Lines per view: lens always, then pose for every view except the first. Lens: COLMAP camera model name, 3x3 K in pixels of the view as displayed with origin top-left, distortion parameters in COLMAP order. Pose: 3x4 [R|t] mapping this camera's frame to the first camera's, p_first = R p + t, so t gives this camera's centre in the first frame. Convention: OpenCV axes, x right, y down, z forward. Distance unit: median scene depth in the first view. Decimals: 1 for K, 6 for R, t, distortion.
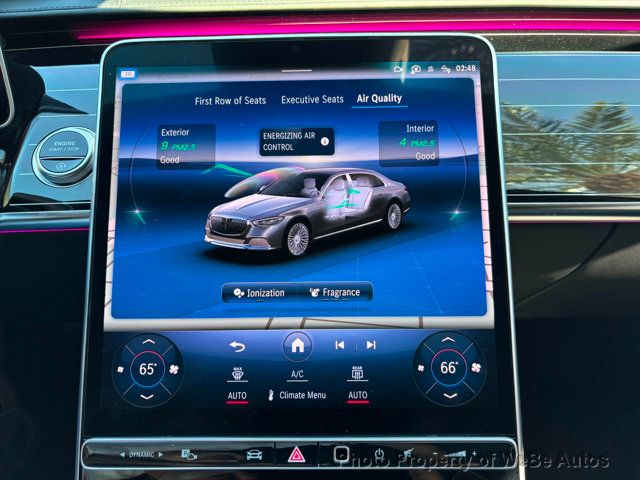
lens RADIAL K [[492.5, 0, 320.0], [0, 492.5, 240.0], [0, 0, 1]] dist [0.000681, -0.111352]
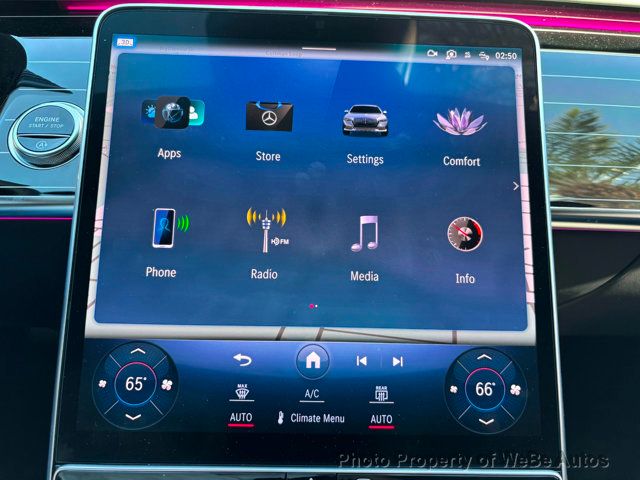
lens RADIAL K [[478.5, 0, 321.0], [0, 478.5, 244.4], [0, 0, 1]] dist [-0.040224, -0.001641]
pose [[0.998335, 0.034584, 0.046176, -0.076204], [-0.033753, 0.999256, -0.018647, 0.026391], [-0.046786, 0.017057, 0.998759, 0.159800]]
